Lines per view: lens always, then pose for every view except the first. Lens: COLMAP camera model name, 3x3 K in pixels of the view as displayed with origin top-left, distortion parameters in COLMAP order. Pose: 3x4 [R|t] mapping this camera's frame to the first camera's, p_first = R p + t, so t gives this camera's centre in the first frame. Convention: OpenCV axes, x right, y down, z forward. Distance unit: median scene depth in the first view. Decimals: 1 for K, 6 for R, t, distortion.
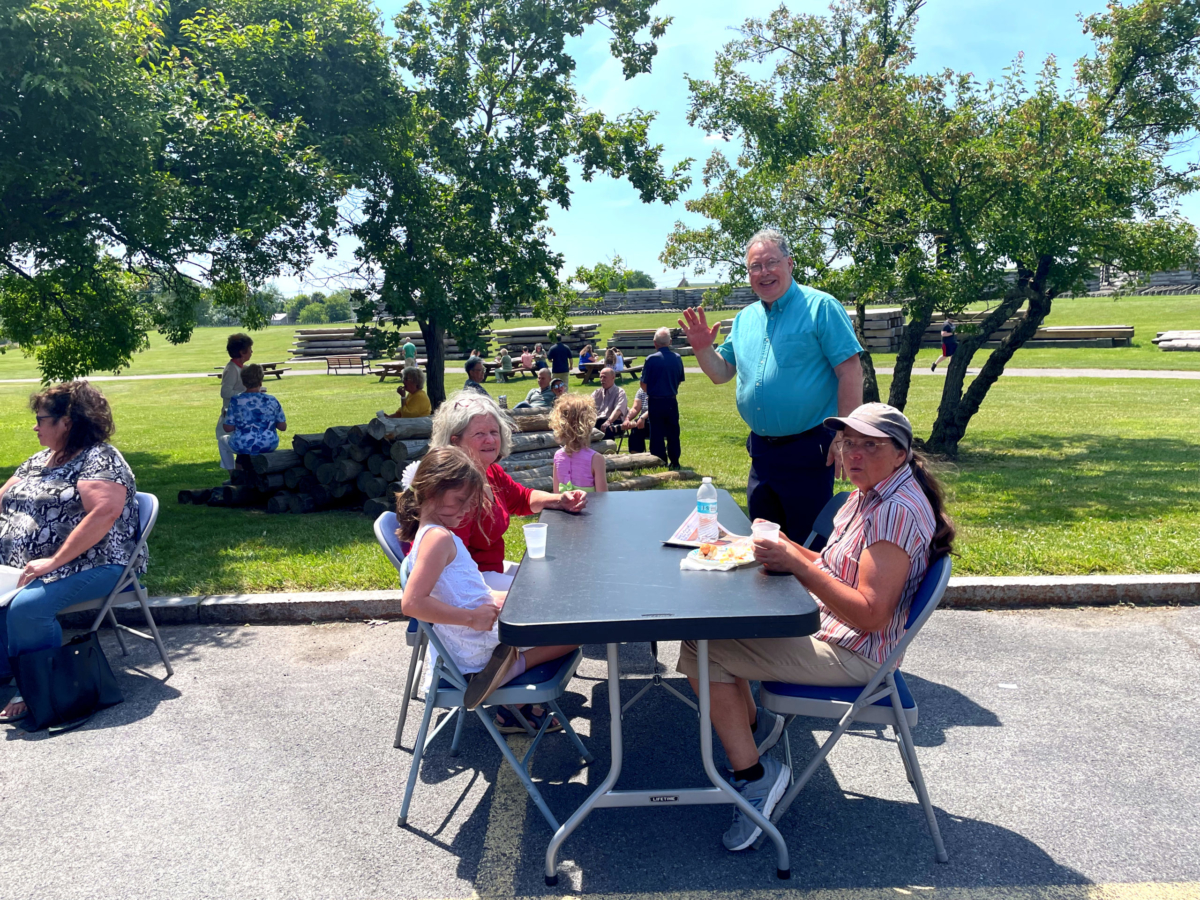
lens RADIAL K [[909.2, 0, 602.2], [0, 909.2, 450.8], [0, 0, 1]] dist [0.084731, -0.107735]
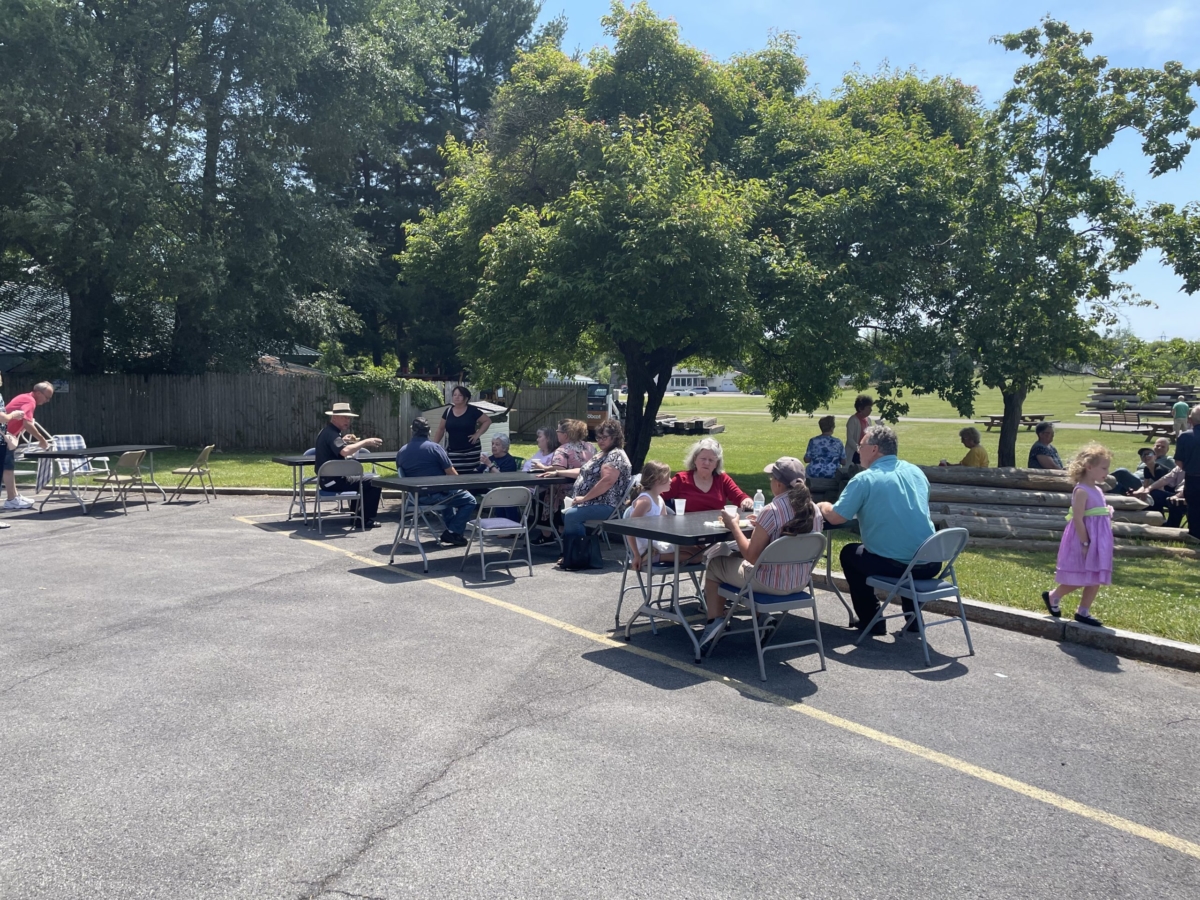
lens RADIAL K [[909.2, 0, 590.6], [0, 909.2, 456.8], [0, 0, 1]] dist [0.084731, -0.107735]
pose [[0.649698, 0.100634, -0.753502, 0.415204], [-0.132797, 0.990983, 0.017848, -0.007910], [0.748503, 0.088467, 0.657203, -0.170817]]
